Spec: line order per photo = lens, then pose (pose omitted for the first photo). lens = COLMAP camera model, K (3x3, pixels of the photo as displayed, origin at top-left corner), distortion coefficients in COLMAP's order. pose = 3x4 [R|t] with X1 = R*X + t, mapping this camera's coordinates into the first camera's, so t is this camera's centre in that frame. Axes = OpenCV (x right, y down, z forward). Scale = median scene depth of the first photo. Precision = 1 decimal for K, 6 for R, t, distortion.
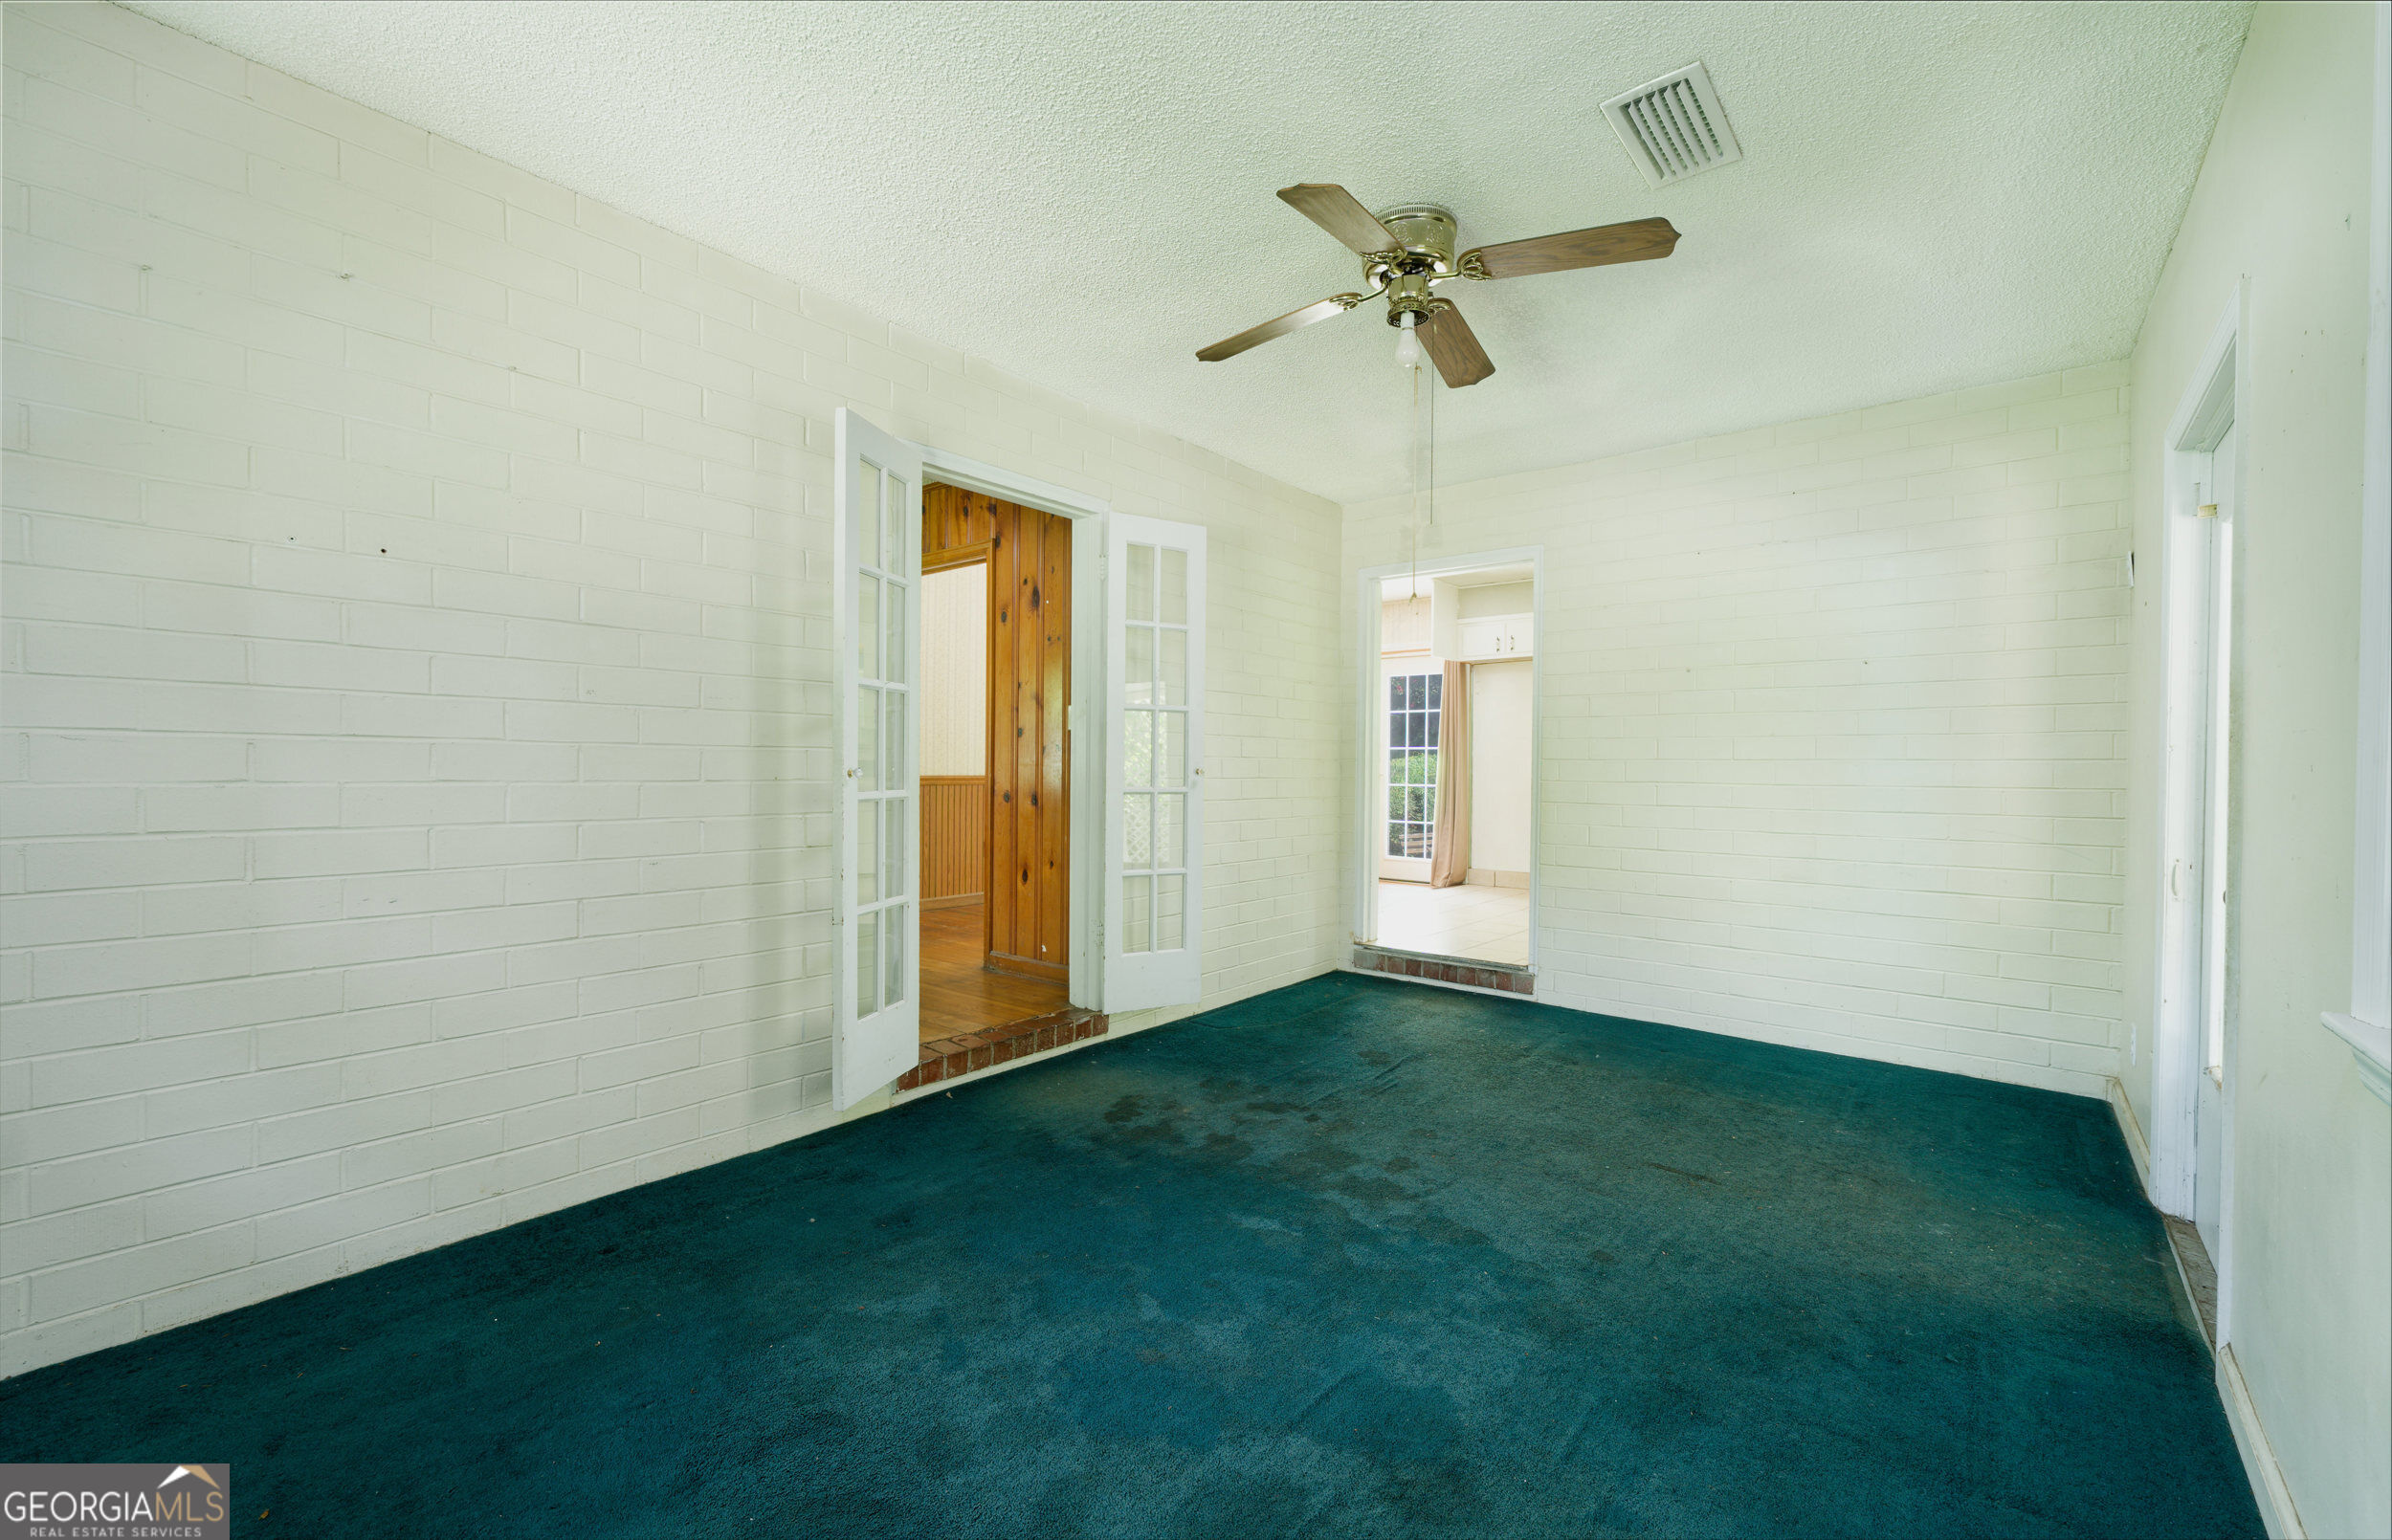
lens RADIAL K [[964.5, 0, 1197.2], [0, 964.5, 775.8], [0, 0, 1]] dist [-0.001150, 0.000181]
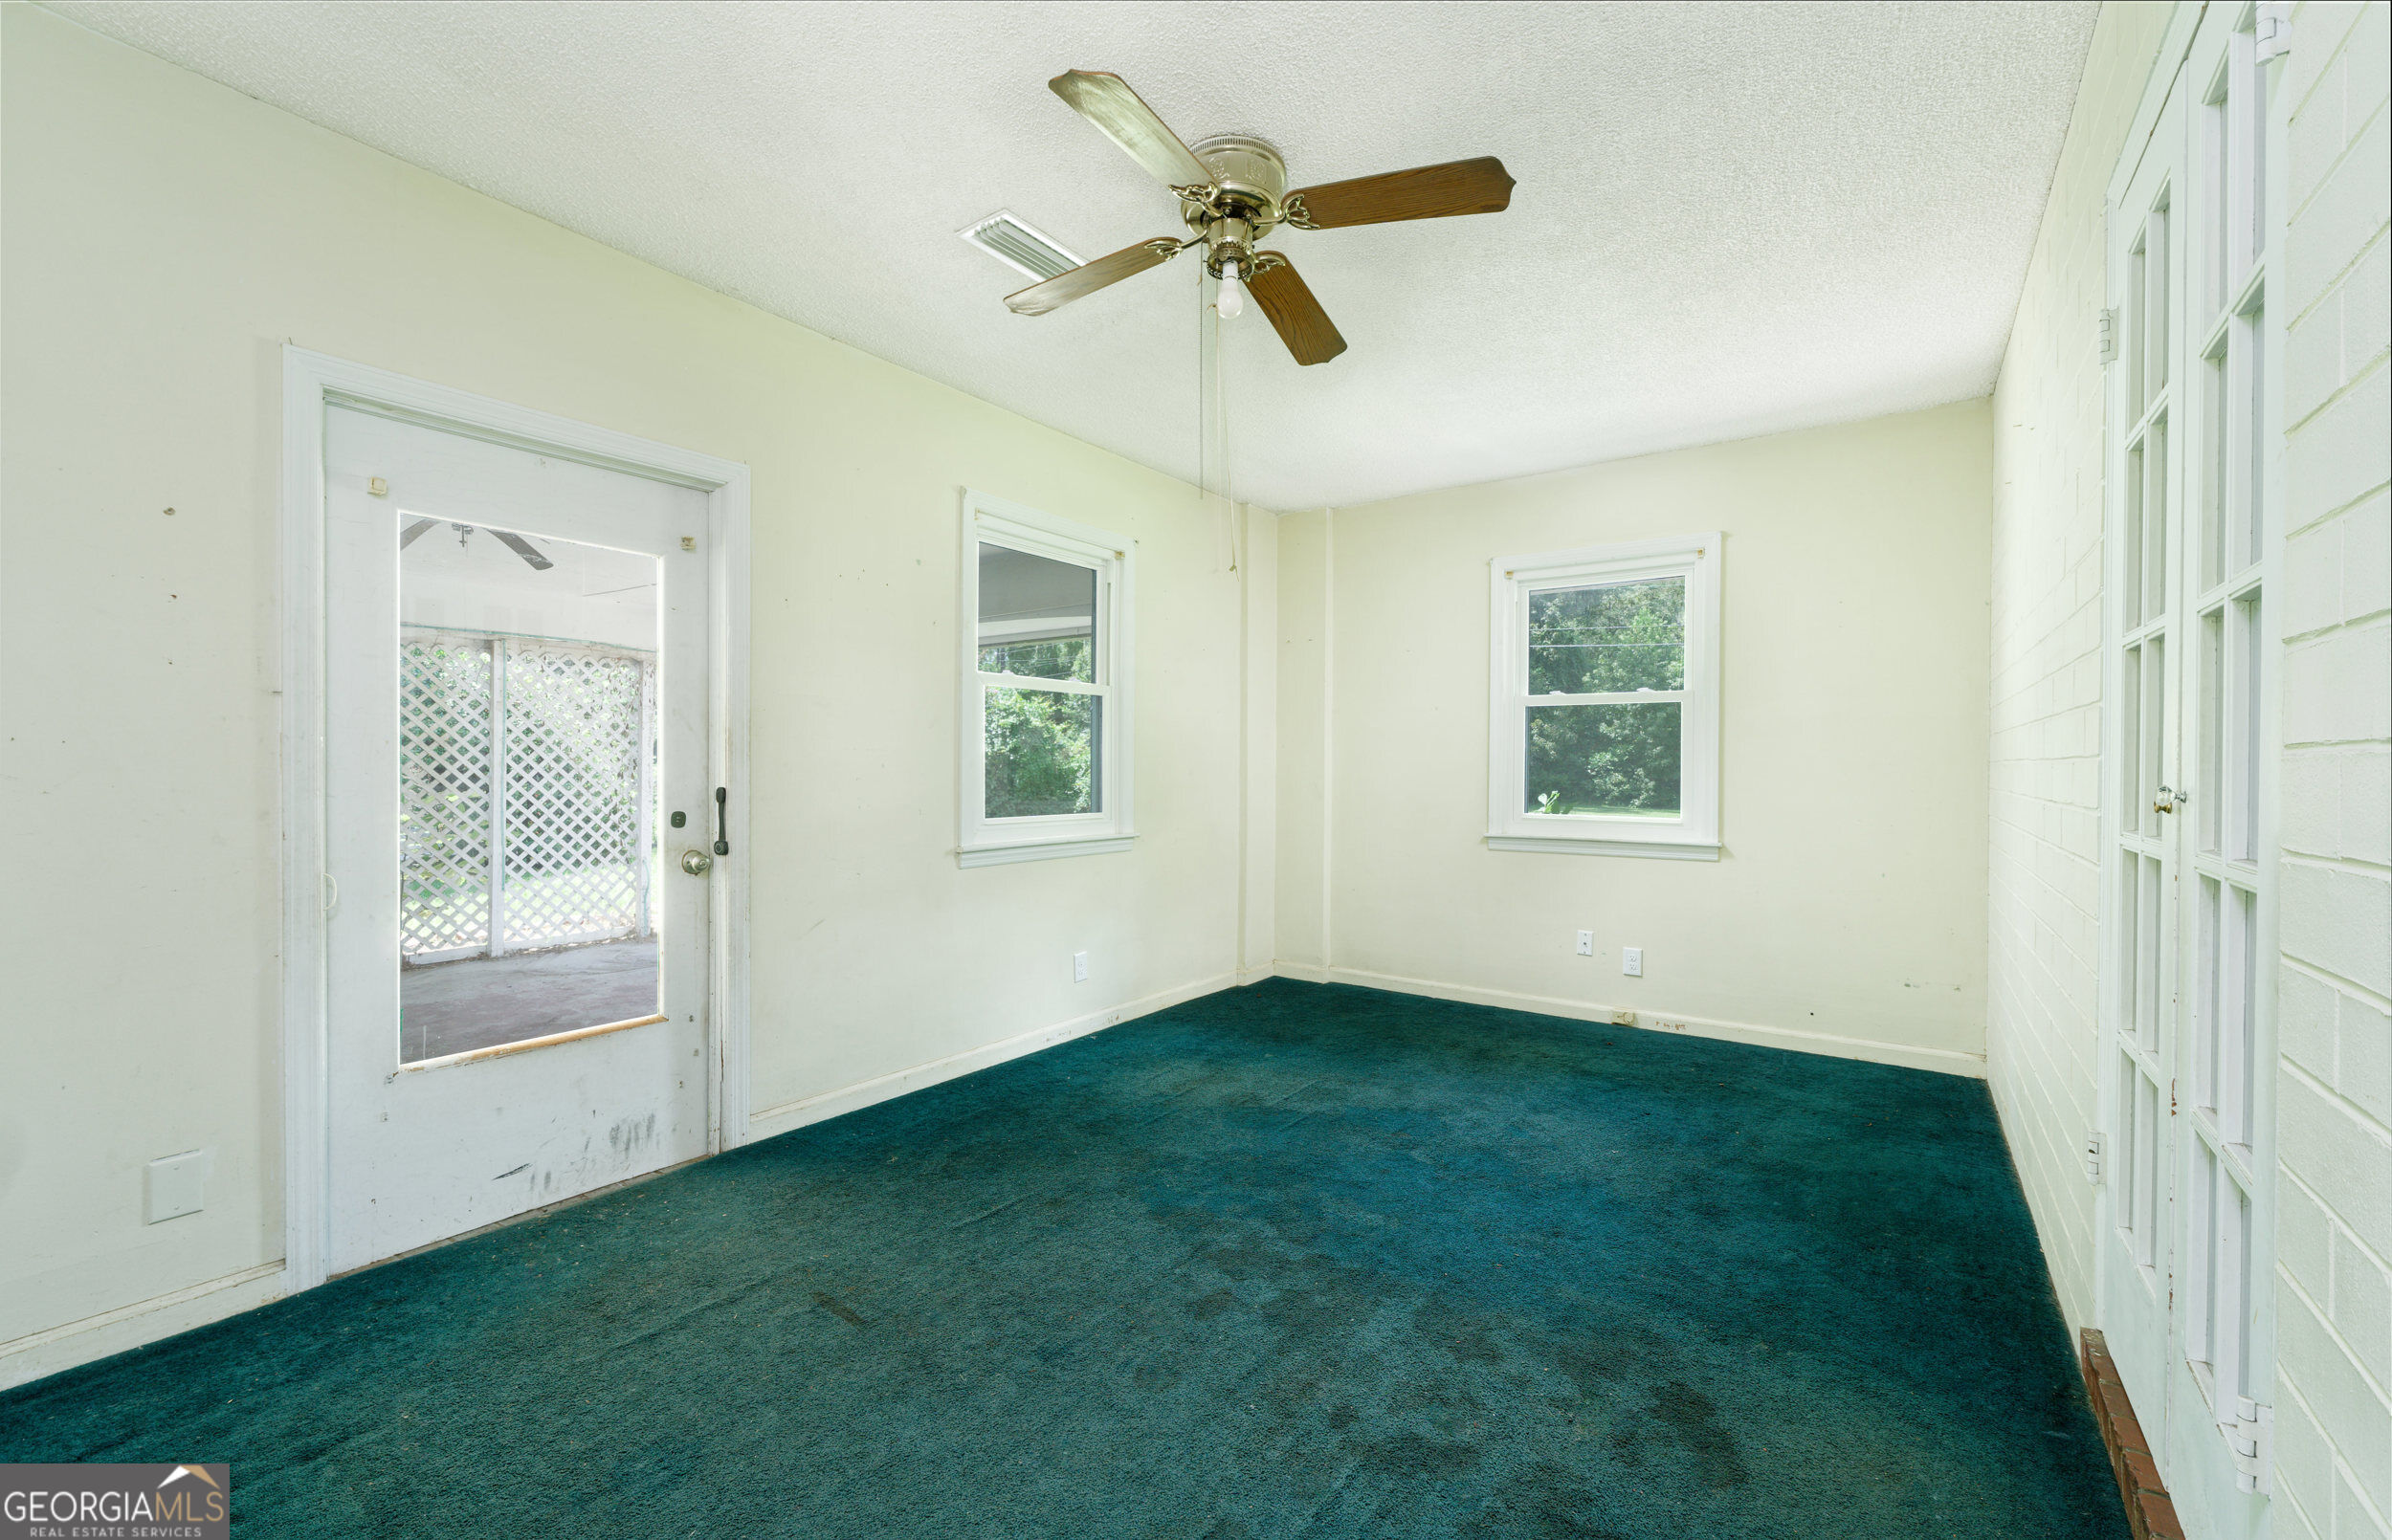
lens RADIAL K [[964.5, 0, 1197.2], [0, 964.5, 775.8], [0, 0, 1]] dist [-0.001150, 0.000181]
pose [[-0.997551, -0.015041, -0.068301, 0.297102], [-0.016482, 0.999652, 0.020583, -0.024646], [0.067968, 0.021659, -0.997452, 1.855146]]
